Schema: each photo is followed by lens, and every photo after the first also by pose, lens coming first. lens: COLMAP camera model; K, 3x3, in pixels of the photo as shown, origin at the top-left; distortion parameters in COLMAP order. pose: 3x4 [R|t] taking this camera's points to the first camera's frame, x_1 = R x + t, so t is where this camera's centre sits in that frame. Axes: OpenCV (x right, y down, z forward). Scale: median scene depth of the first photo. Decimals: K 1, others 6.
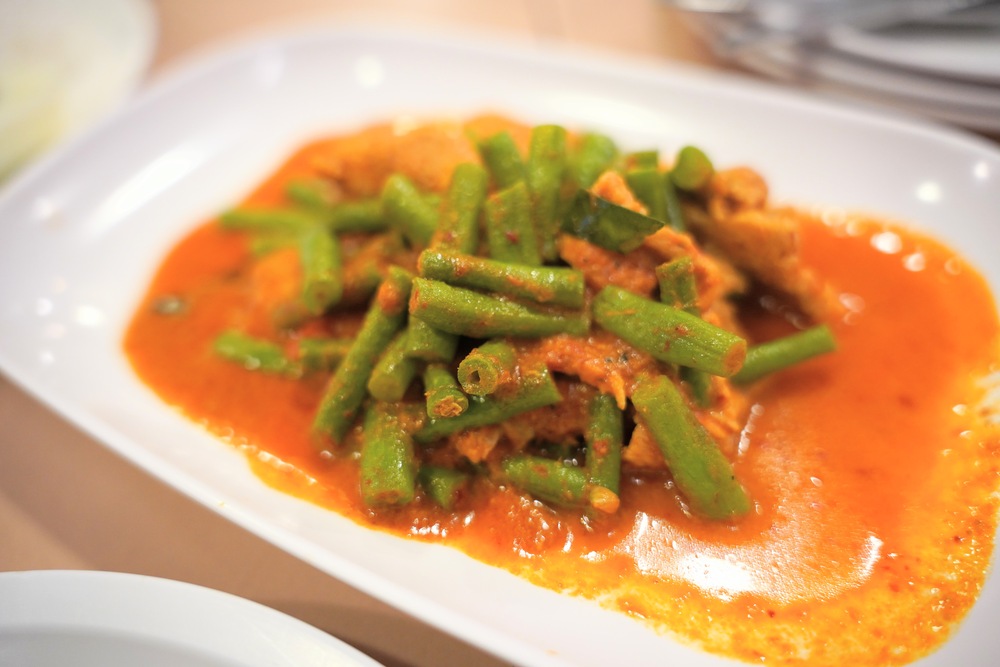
lens RADIAL K [[836.5, 0, 500.0], [0, 836.5, 333.5], [0, 0, 1]] dist [0.000376, -0.000014]
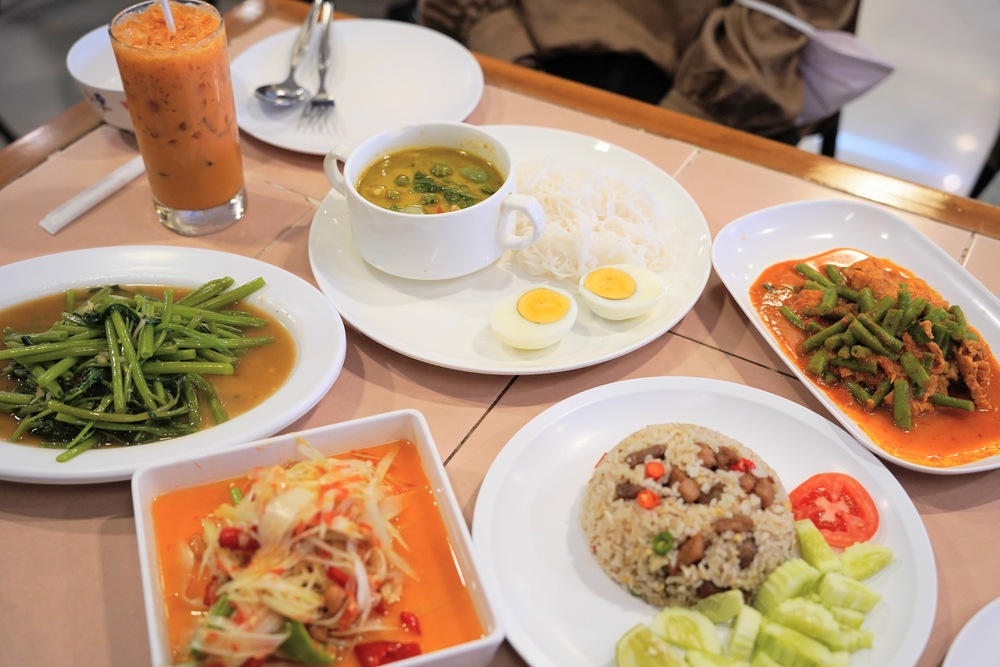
lens RADIAL K [[1203.2, 0, 500.0], [0, 1203.2, 333.5], [0, 0, 1]] dist [-0.001291, 0.001320]
pose [[0.791422, 0.492016, -0.362729, 0.524325], [-0.509529, 0.858808, 0.053192, 0.431708], [0.337686, 0.142724, 0.930375, -3.778554]]
